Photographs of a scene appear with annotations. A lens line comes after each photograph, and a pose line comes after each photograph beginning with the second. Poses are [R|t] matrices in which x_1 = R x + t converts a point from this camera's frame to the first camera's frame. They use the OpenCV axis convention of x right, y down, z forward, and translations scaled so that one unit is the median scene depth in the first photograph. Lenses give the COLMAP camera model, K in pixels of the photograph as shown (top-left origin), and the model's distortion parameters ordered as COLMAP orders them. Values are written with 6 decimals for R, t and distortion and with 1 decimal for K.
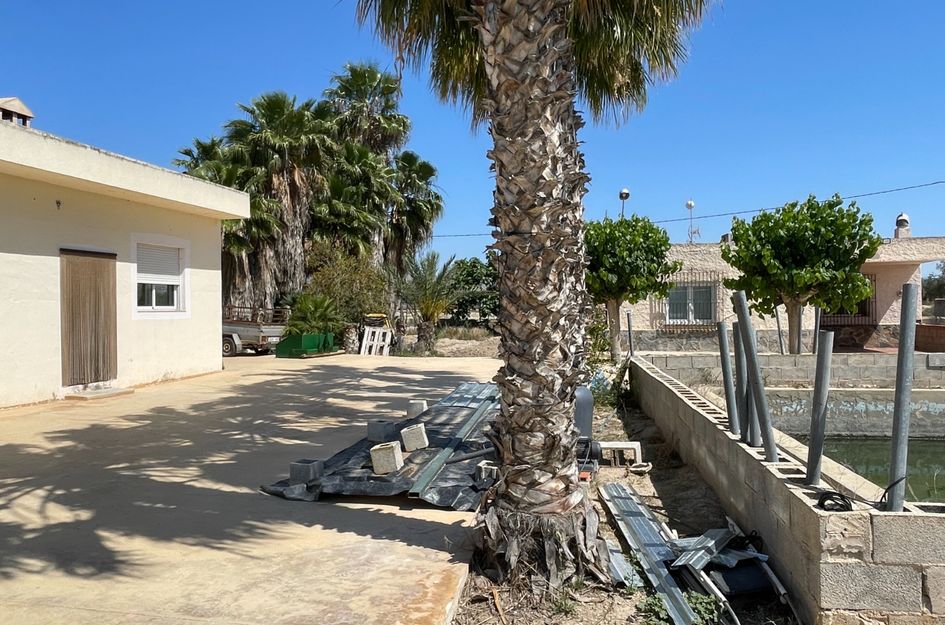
lens RADIAL K [[687.5, 0, 455.5], [0, 687.5, 315.8], [0, 0, 1]] dist [0.007788, -0.026547]
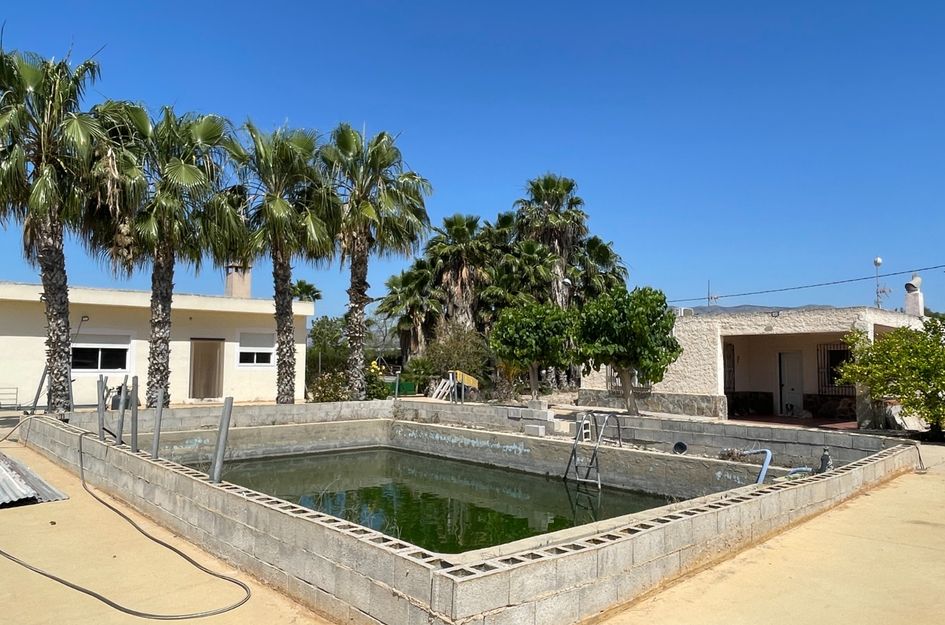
lens RADIAL K [[676.7, 0, 454.5], [0, 676.7, 313.3], [0, 0, 1]] dist [0.049520, -0.100884]
pose [[0.769779, -0.025789, -0.637789, 1.334818], [-0.026180, 0.997067, -0.071914, -0.033252], [0.637773, 0.072055, 0.766846, -0.161071]]
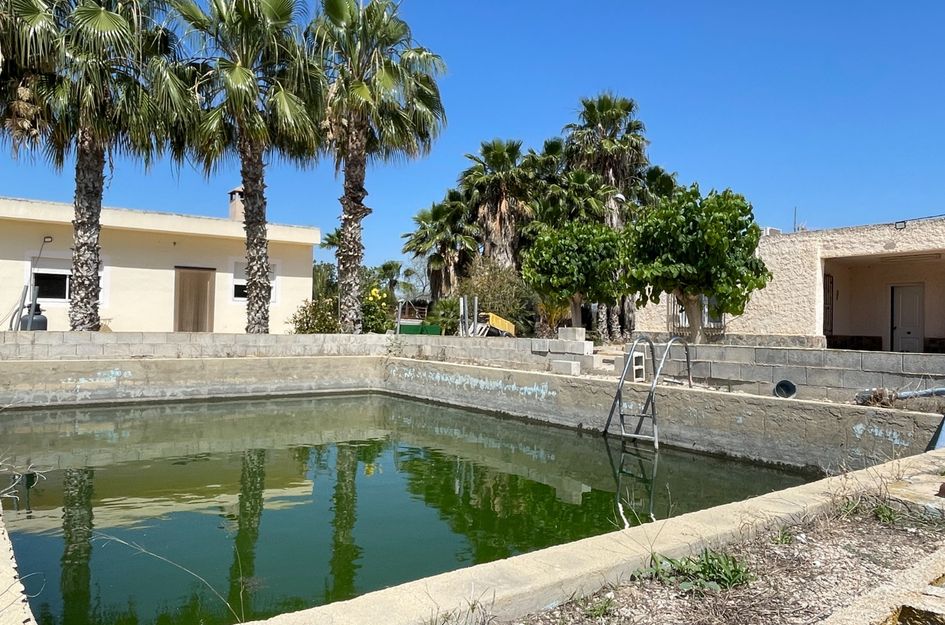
lens RADIAL K [[676.7, 0, 454.5], [0, 676.7, 313.3], [0, 0, 1]] dist [0.049520, -0.100884]
pose [[0.715590, 0.017499, -0.698301, 1.177296], [-0.037970, 0.999183, -0.013871, 0.030238], [0.697488, 0.036441, 0.715670, 0.138829]]
